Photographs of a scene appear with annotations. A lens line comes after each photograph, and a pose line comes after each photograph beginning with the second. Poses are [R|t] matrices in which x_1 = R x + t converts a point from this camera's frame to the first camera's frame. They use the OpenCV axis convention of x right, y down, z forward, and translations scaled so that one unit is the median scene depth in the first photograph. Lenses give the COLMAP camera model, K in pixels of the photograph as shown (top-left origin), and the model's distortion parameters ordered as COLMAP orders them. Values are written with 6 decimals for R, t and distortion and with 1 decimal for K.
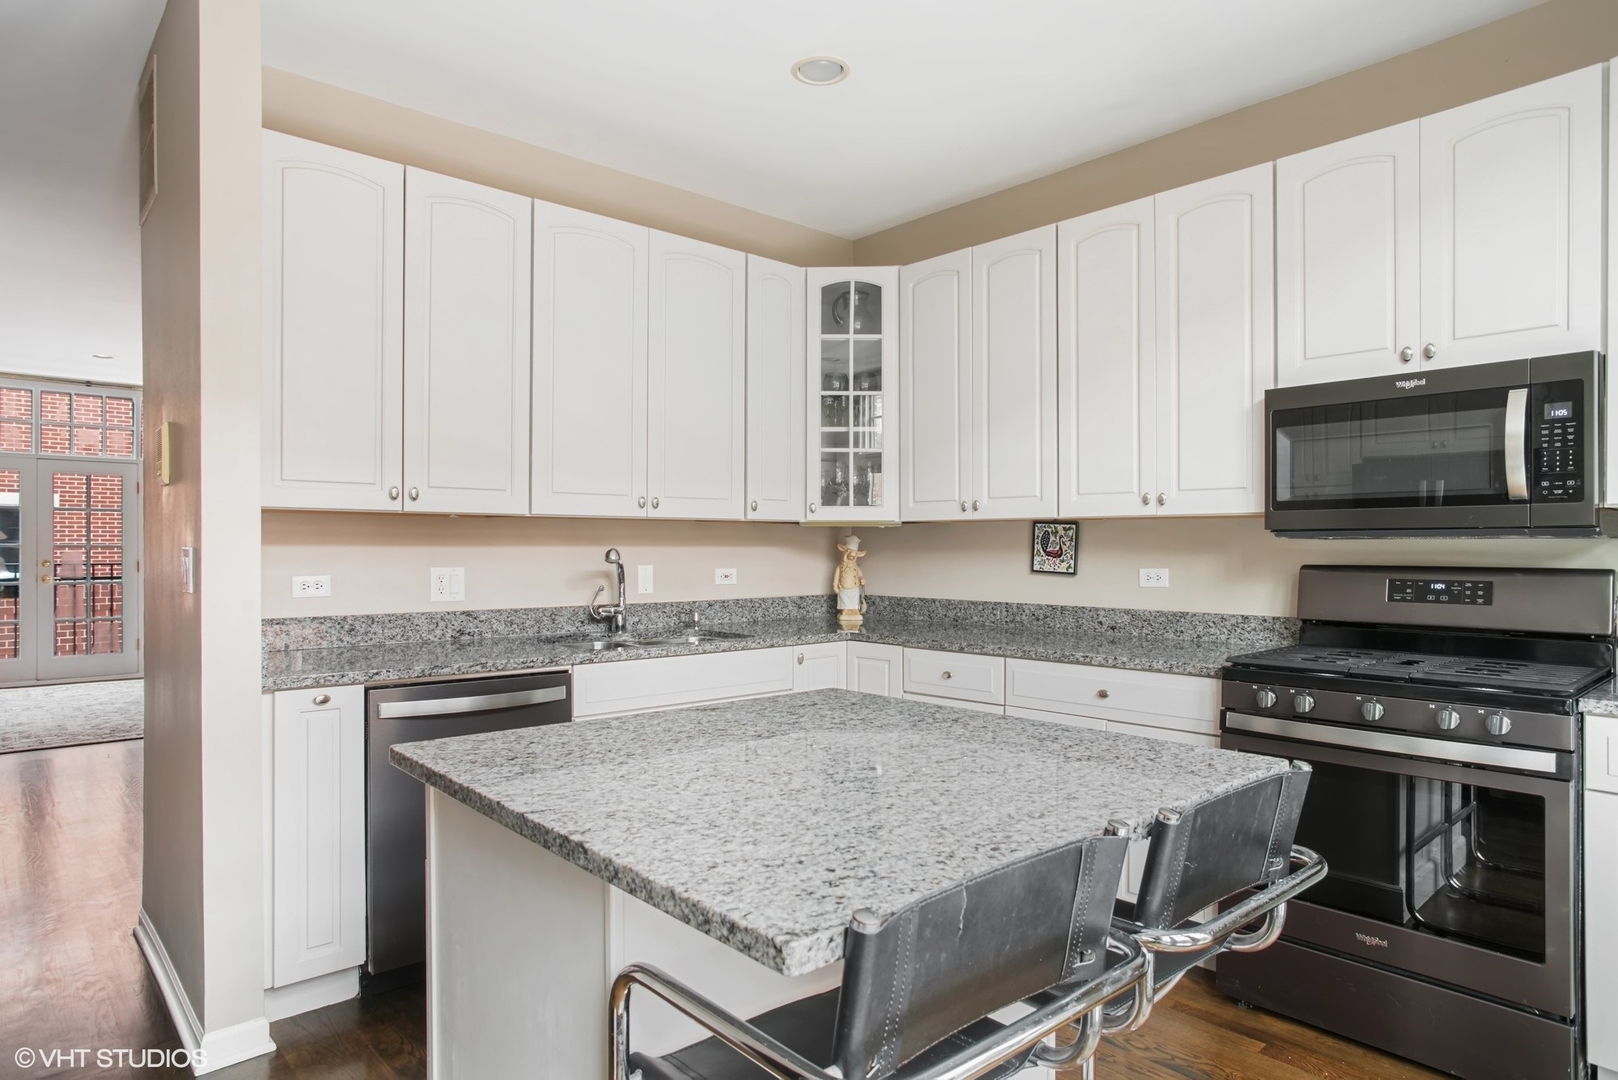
lens RADIAL K [[957.4, 0, 813.6], [0, 957.4, 561.5], [0, 0, 1]] dist [-0.005070, 0.000063]
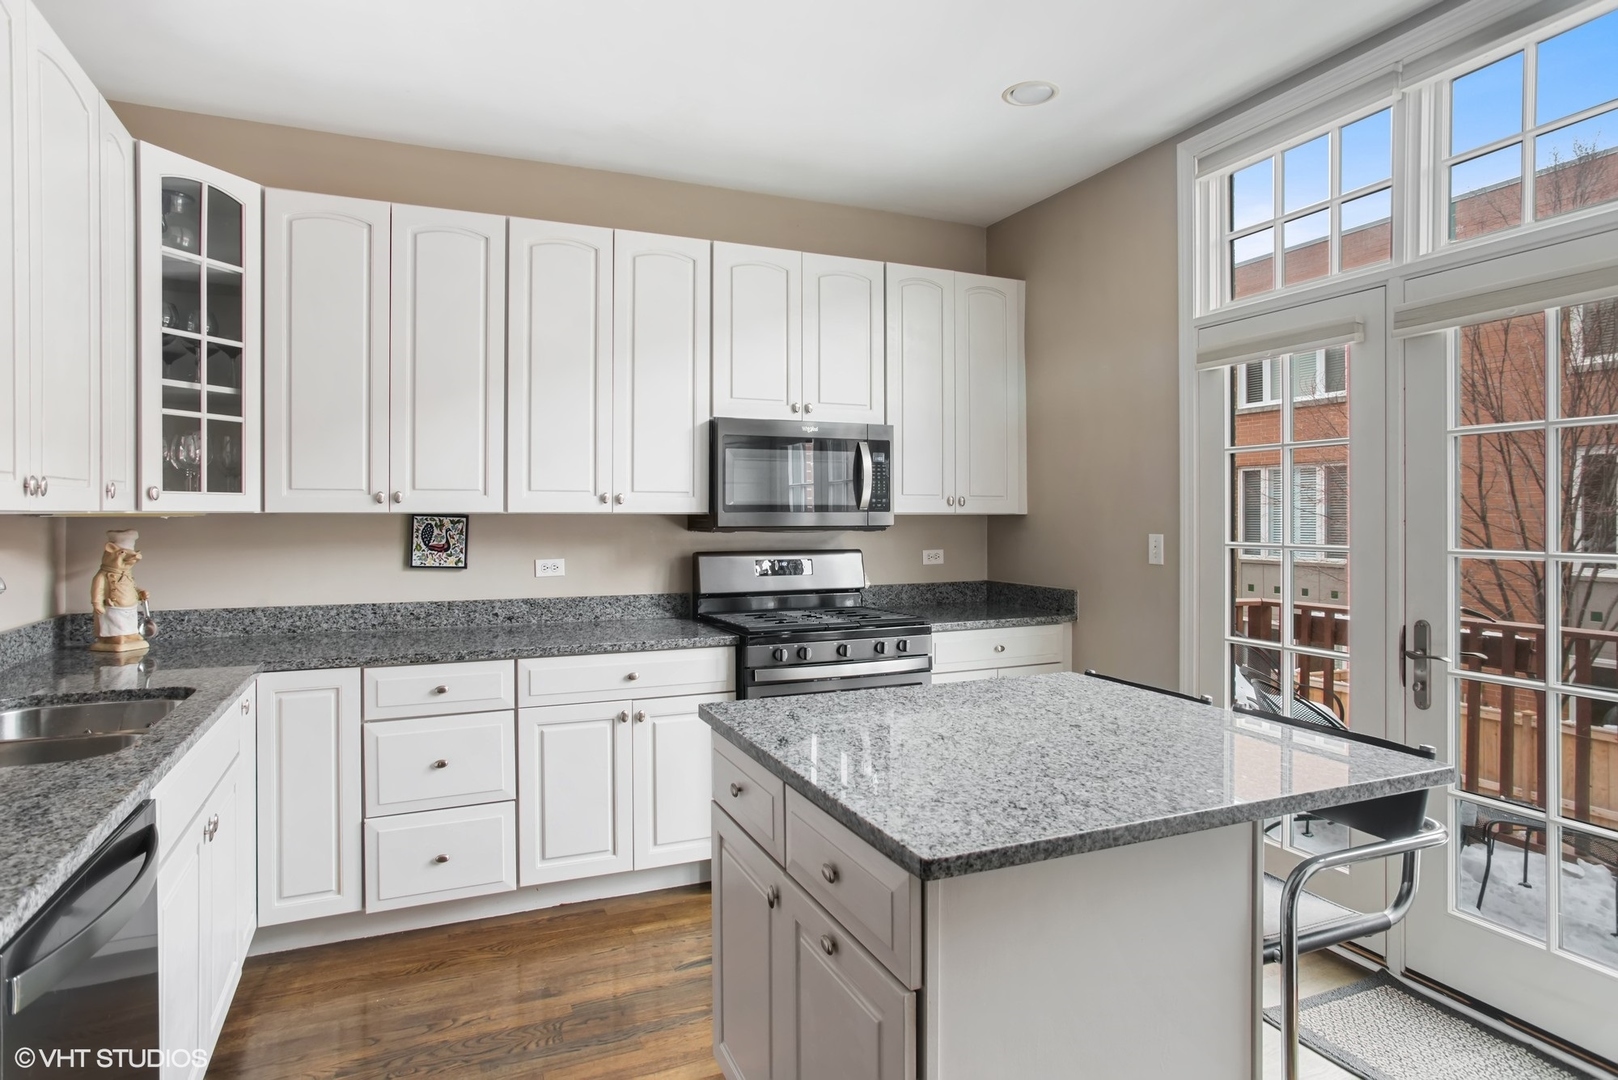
lens RADIAL K [[942.9, 0, 803.4], [0, 942.9, 514.3], [0, 0, 1]] dist [-0.002550, -0.000001]
pose [[0.344813, -0.002459, 0.938668, -0.511142], [0.015336, 0.999878, -0.003014, -0.033440], [-0.938546, 0.015434, 0.344809, 0.340972]]
